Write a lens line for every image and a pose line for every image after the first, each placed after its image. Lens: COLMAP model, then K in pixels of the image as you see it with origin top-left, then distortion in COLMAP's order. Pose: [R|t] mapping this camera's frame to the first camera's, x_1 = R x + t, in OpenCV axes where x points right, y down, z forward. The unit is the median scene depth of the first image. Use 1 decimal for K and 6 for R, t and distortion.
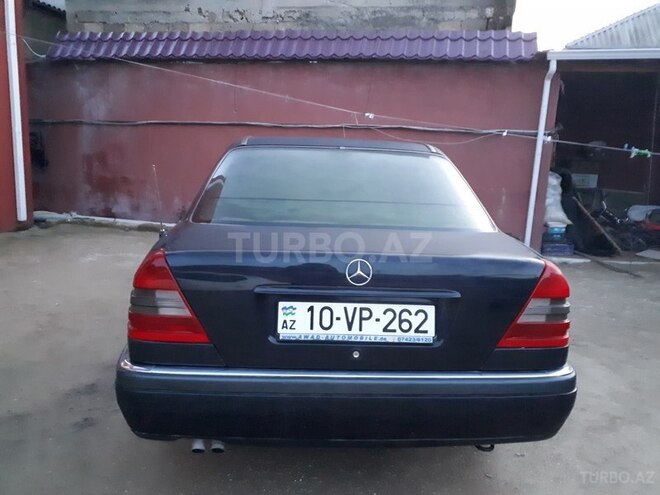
lens RADIAL K [[525.1, 0, 329.4], [0, 525.1, 247.9], [0, 0, 1]] dist [0.038416, -0.062647]
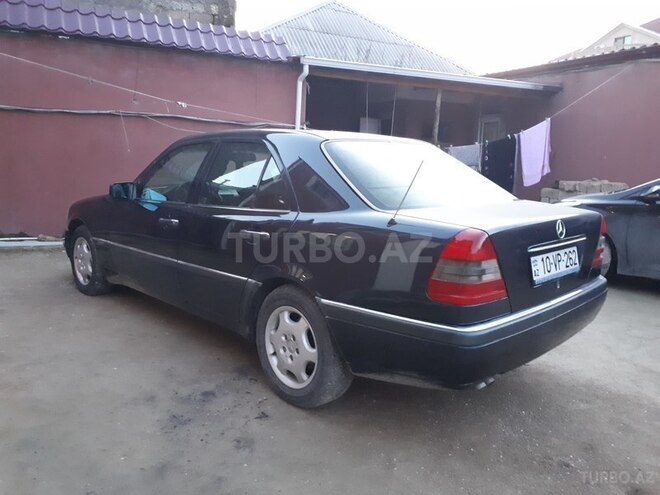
lens RADIAL K [[525.1, 0, 332.1], [0, 525.1, 244.6], [0, 0, 1]] dist [0.038416, -0.062647]
pose [[0.748995, -0.125894, 0.650506, -1.312398], [0.115086, 0.991578, 0.059391, -0.067977], [-0.652504, 0.030380, 0.757176, 0.290772]]
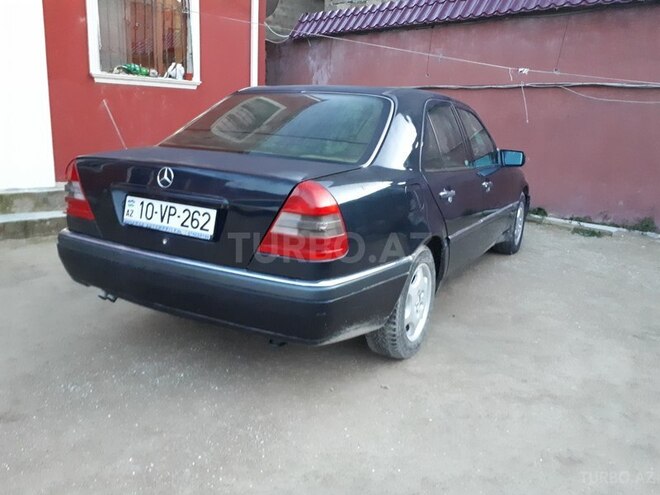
lens RADIAL K [[525.1, 0, 327.0], [0, 525.1, 246.6], [0, 0, 1]] dist [0.038416, -0.062647]
pose [[0.844242, 0.124732, -0.521245, 1.046429], [-0.101644, 0.992154, 0.072790, 0.076849], [0.526235, -0.008471, 0.850297, 0.092357]]
